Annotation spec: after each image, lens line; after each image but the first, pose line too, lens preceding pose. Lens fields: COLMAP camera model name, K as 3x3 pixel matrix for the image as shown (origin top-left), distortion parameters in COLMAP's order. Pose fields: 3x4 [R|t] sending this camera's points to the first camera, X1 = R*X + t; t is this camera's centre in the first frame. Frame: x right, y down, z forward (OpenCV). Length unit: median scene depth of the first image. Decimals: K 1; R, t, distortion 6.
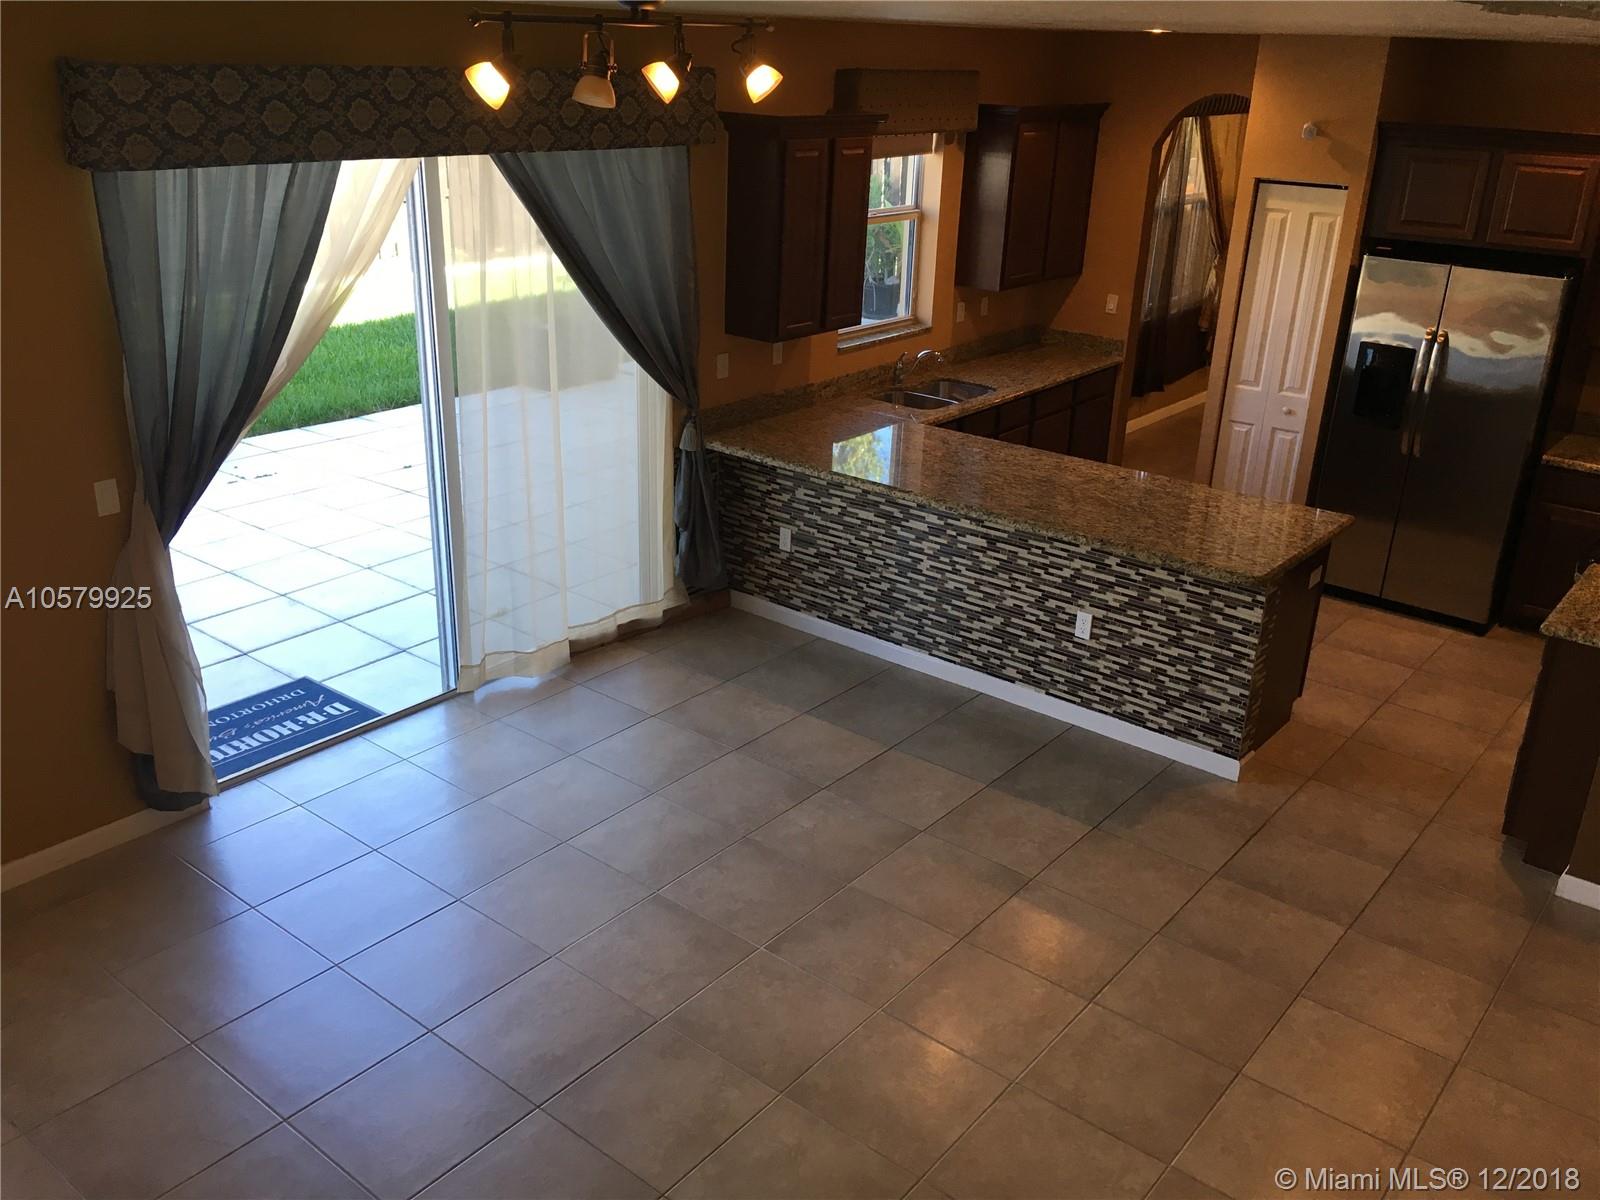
lens RADIAL K [[1380.3, 0, 792.6], [0, 1380.3, 595.9], [0, 0, 1]] dist [0.087256, -0.122322]
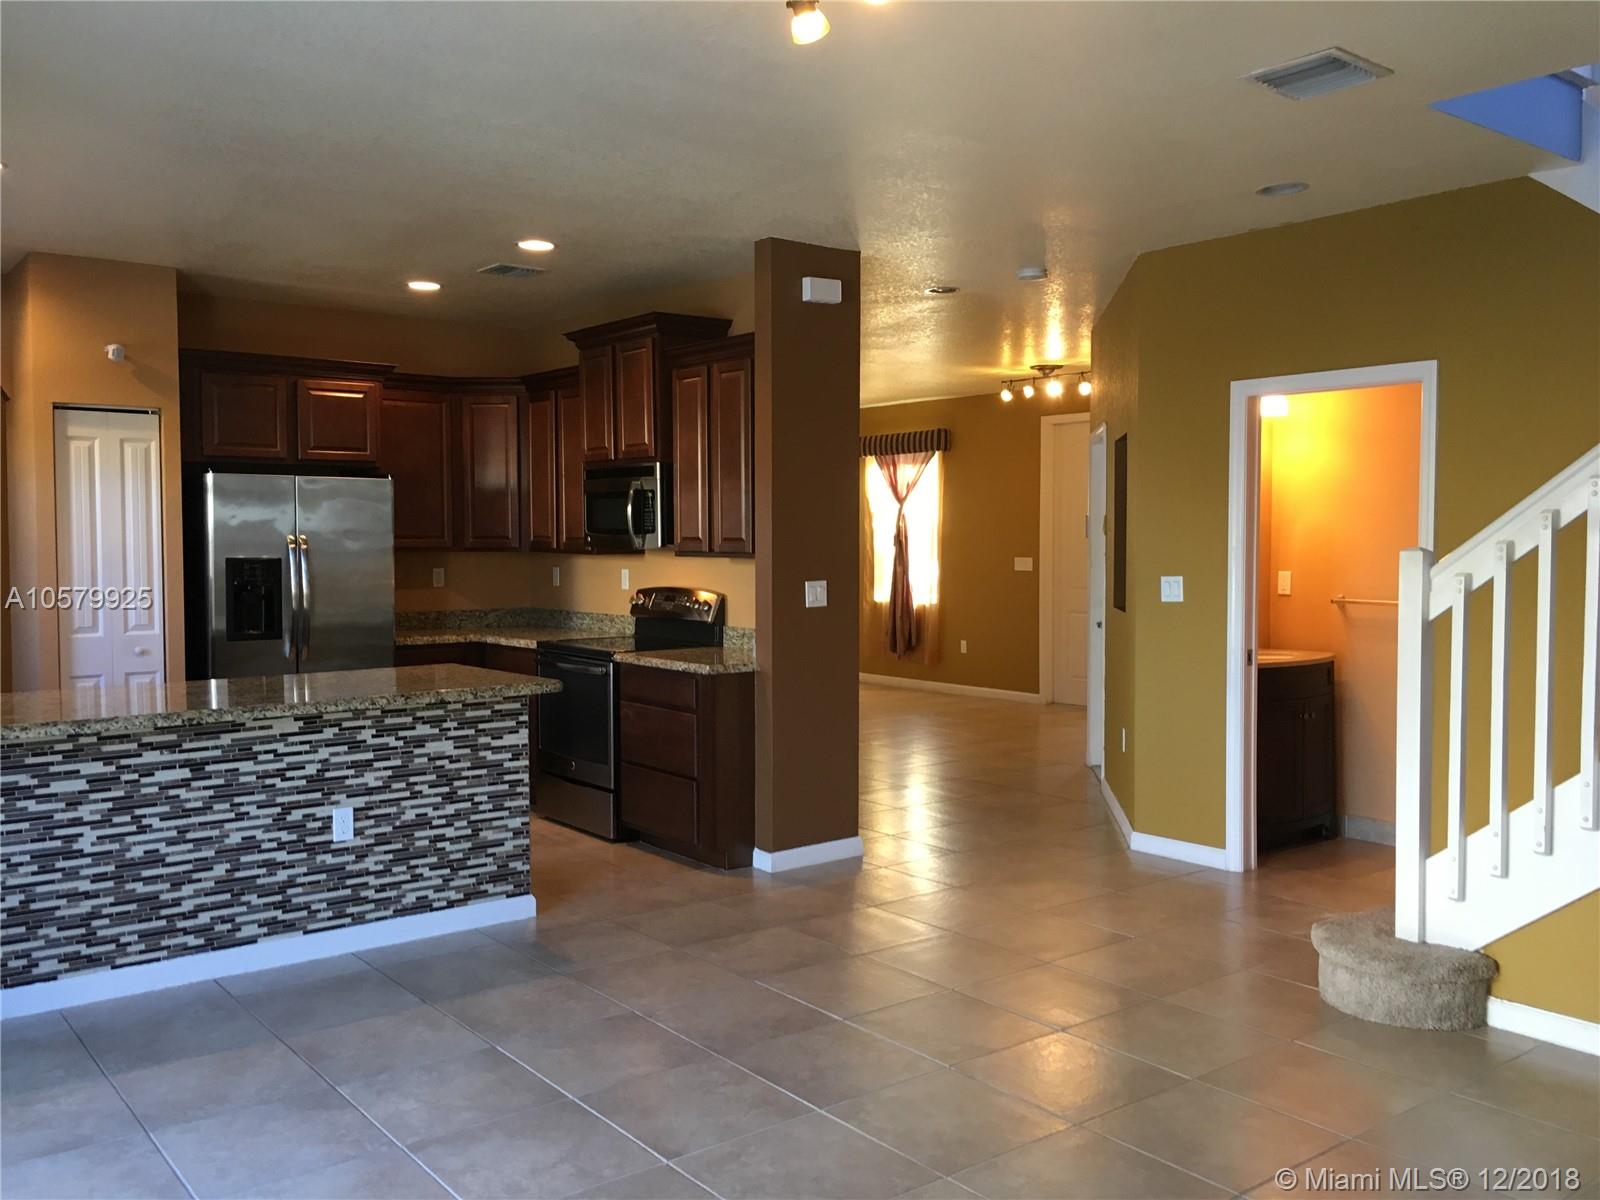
lens RADIAL K [[1380.3, 0, 792.6], [0, 1380.3, 595.9], [0, 0, 1]] dist [0.087256, -0.122322]
pose [[0.224831, -0.071339, 0.971783, -0.529412], [0.371971, 0.928071, -0.017929, 0.008981], [-0.900604, 0.365506, 0.235196, 0.490601]]
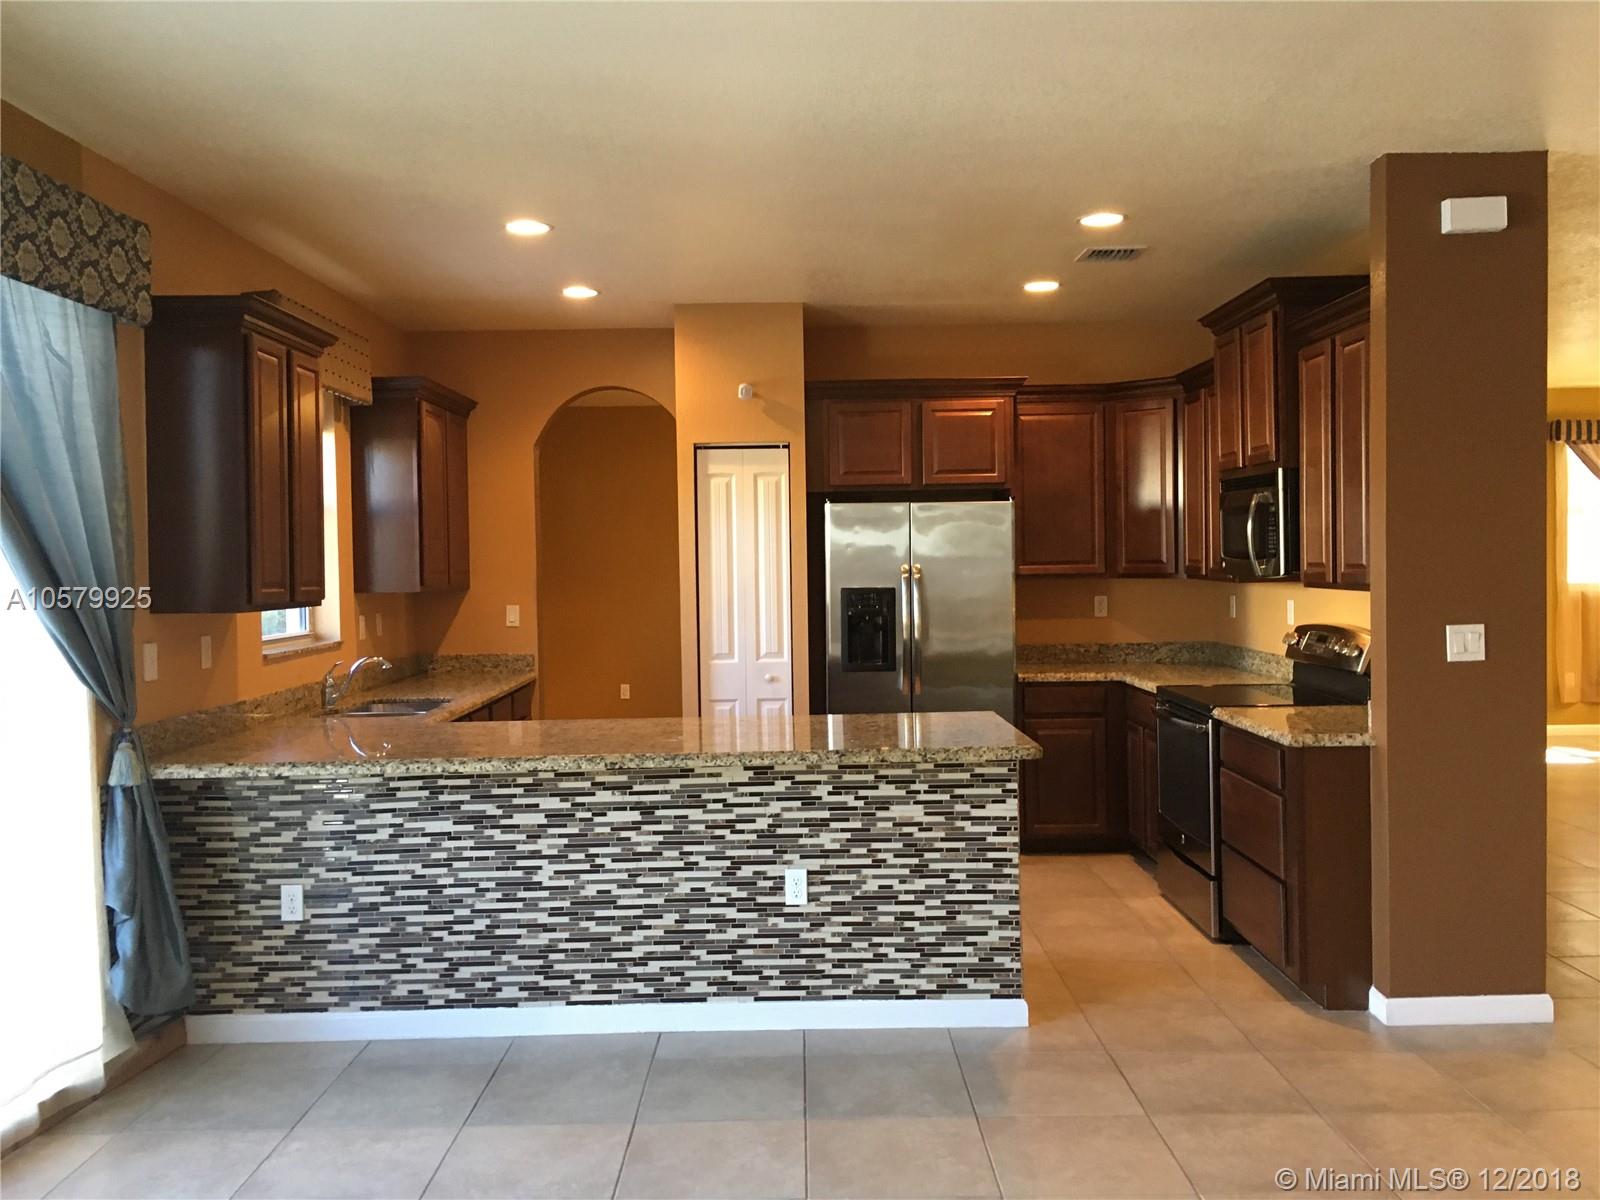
lens RADIAL K [[1380.3, 0, 792.6], [0, 1380.3, 595.9], [0, 0, 1]] dist [0.087256, -0.122322]
pose [[0.774320, -0.059655, 0.629976, -0.261331], [0.271923, 0.930310, -0.246132, 0.058379], [-0.571390, 0.361890, 0.736580, 0.364519]]
